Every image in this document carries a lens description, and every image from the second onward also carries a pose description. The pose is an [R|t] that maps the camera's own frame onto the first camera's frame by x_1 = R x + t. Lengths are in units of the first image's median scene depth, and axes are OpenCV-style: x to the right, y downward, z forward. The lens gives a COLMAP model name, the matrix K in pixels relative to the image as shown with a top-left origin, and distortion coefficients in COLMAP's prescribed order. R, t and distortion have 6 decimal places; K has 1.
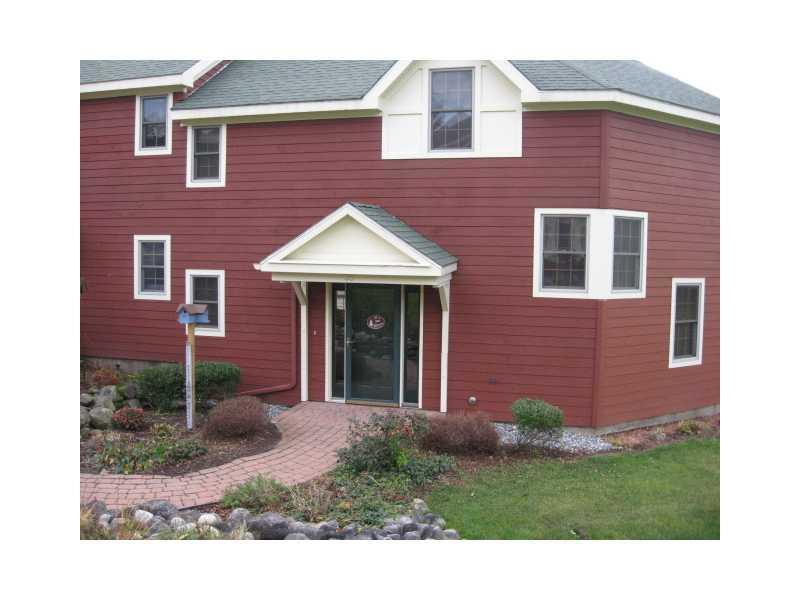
lens RADIAL K [[684.0, 0, 400.0], [0, 684.0, 300.0], [0, 0, 1]] dist [-0.123133, 0.004512]
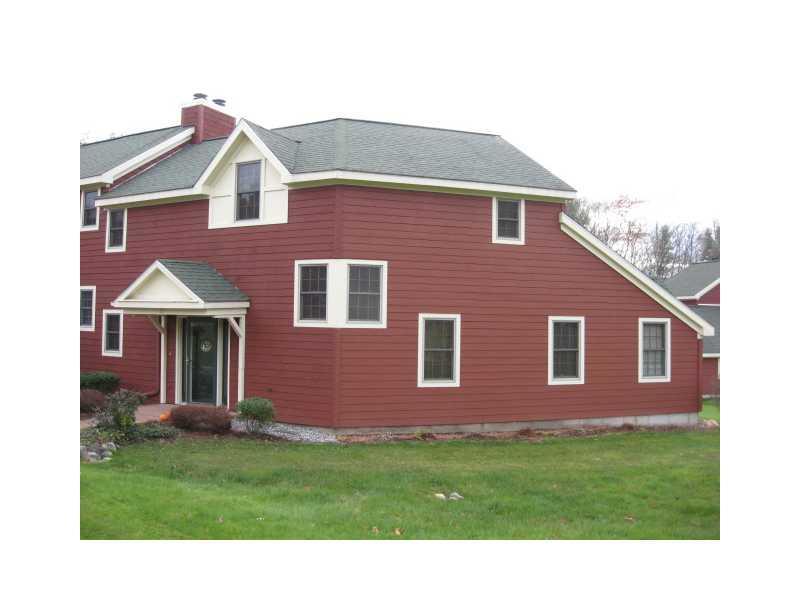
lens RADIAL K [[684.0, 0, 400.0], [0, 684.0, 300.0], [0, 0, 1]] dist [-0.123133, 0.004512]
pose [[0.970362, -0.007674, -0.241535, 0.689439], [-0.016516, 0.995052, -0.097969, 0.068095], [0.241092, 0.099054, 0.965434, -0.232605]]
